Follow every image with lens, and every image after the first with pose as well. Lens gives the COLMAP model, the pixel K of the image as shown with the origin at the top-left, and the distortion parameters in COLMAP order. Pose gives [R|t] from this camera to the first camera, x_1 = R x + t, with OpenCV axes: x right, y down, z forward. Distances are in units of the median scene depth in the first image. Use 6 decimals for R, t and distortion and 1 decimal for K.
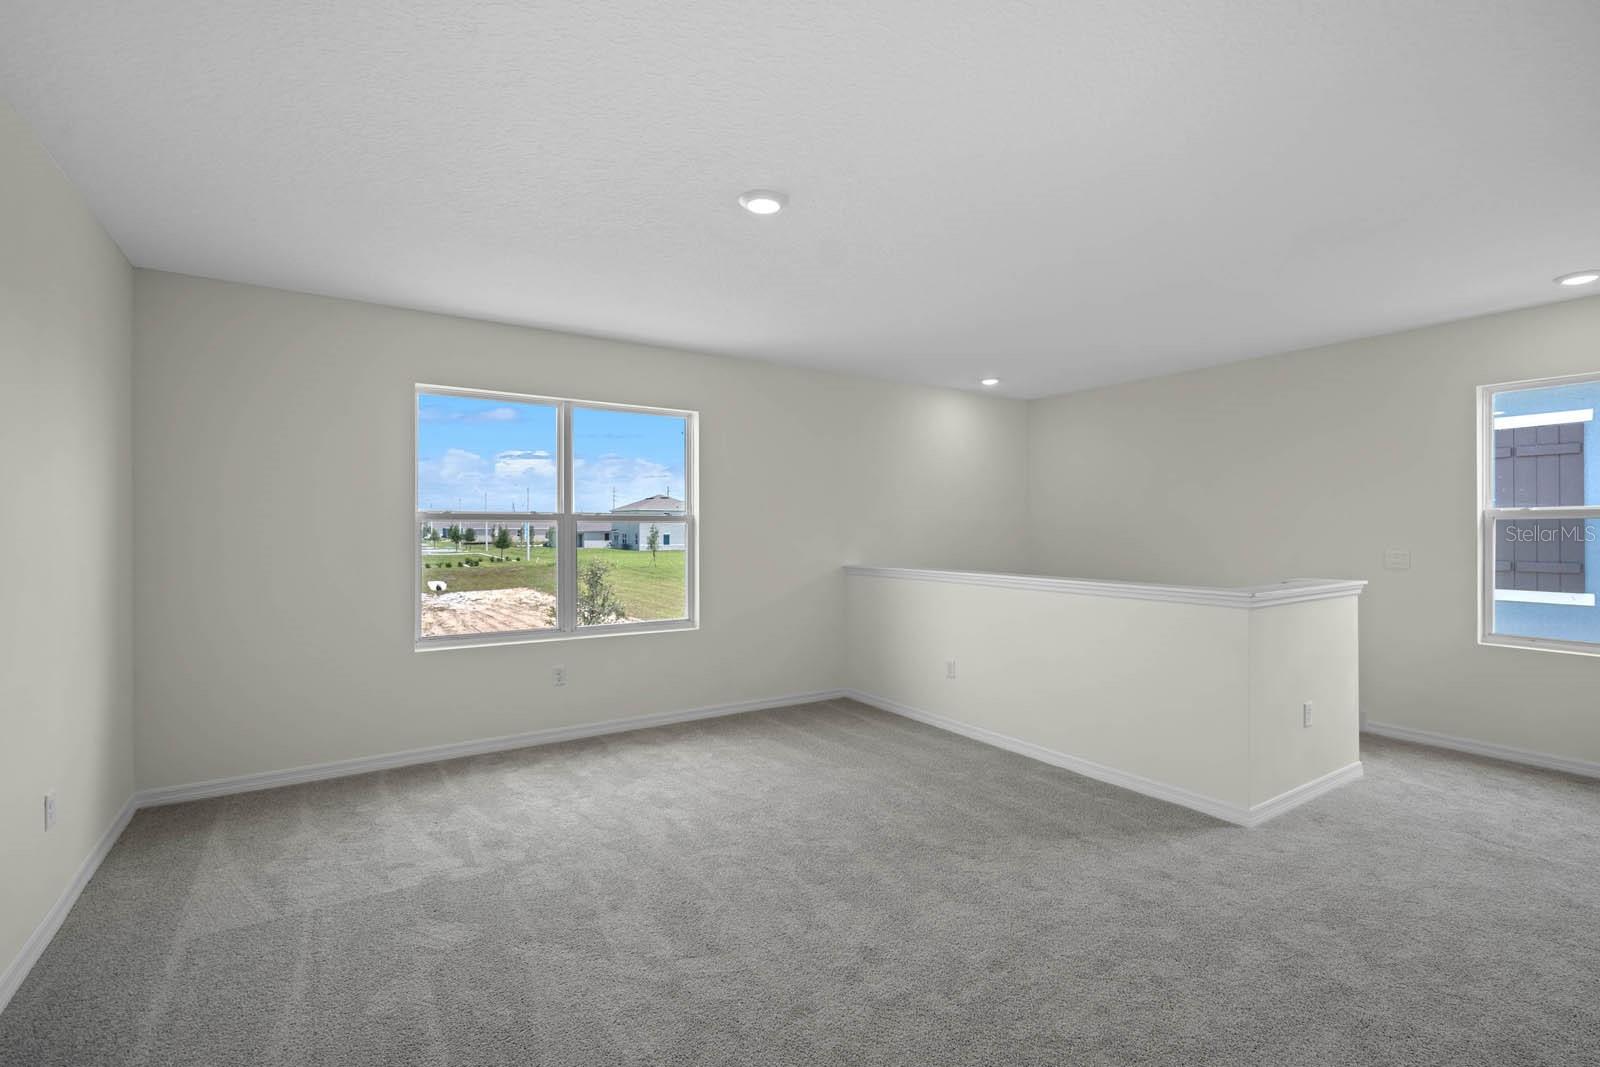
lens RADIAL K [[730.9, 0, 793.5], [0, 730.9, 556.4], [0, 0, 1]] dist [-0.003509, 0.002176]
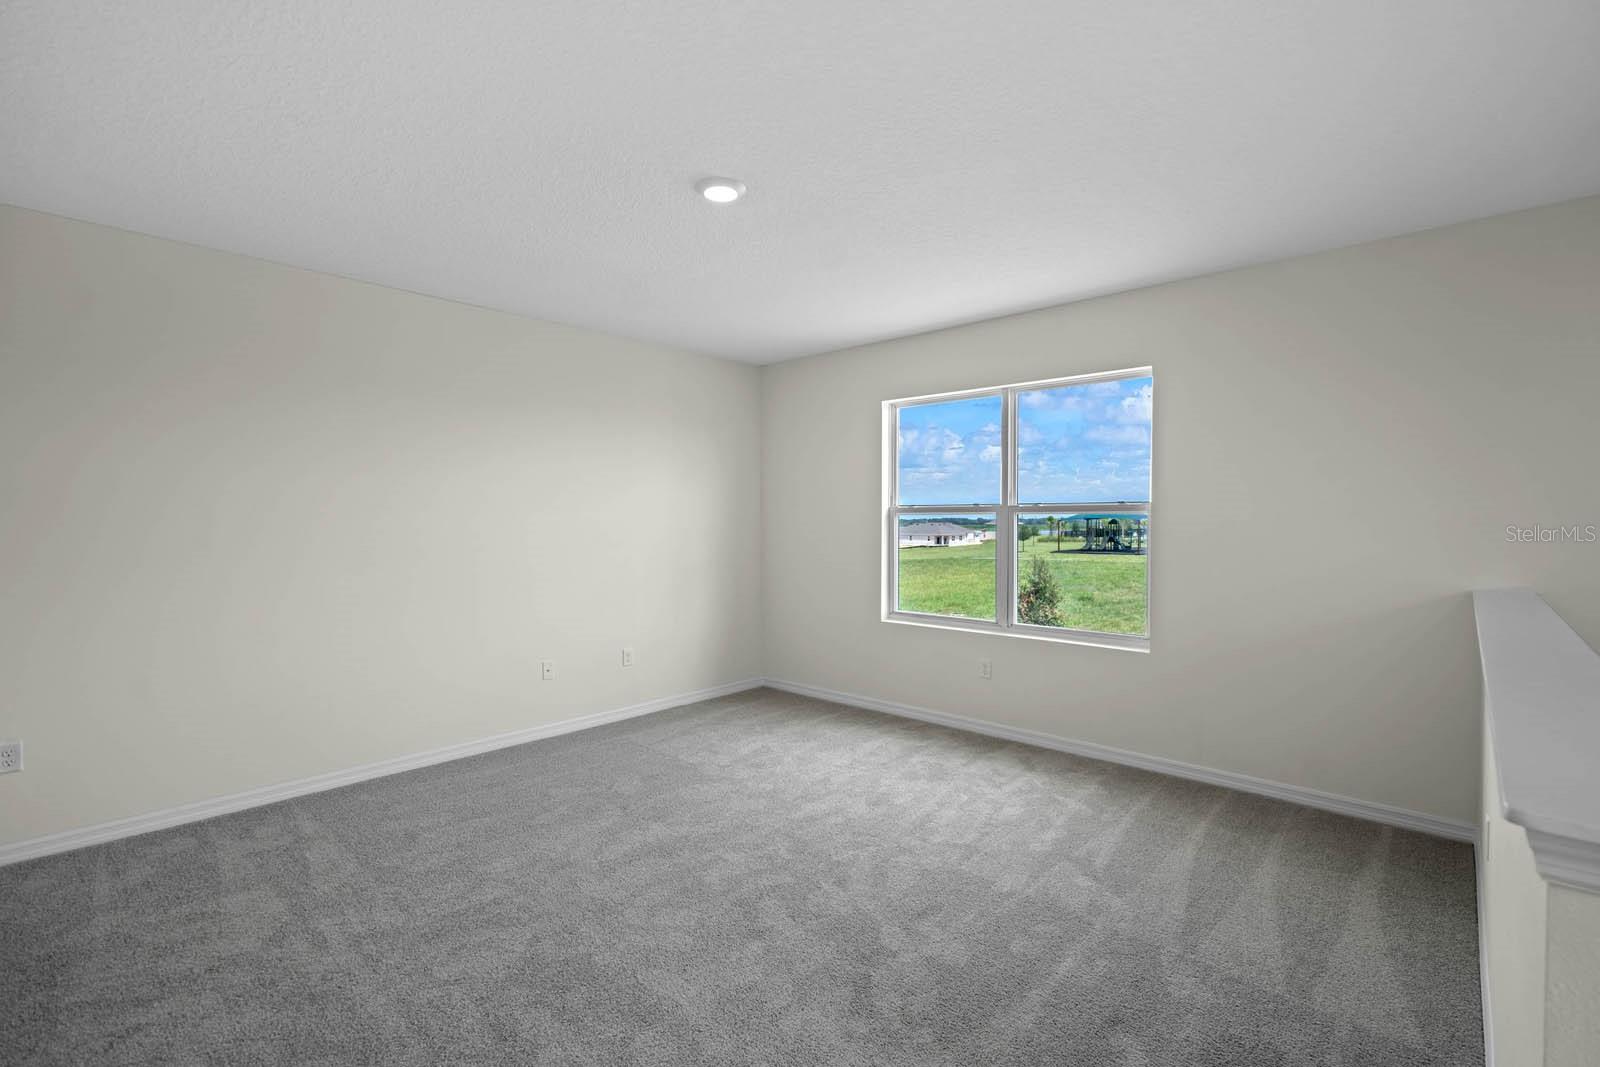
lens RADIAL K [[730.9, 0, 808.1], [0, 730.9, 517.2], [0, 0, 1]] dist [-0.003509, 0.002176]
pose [[0.234357, -0.005375, -0.972136, 0.690871], [-0.032534, 0.999381, -0.013368, -0.025037], [0.971606, 0.034760, 0.234037, 0.609317]]
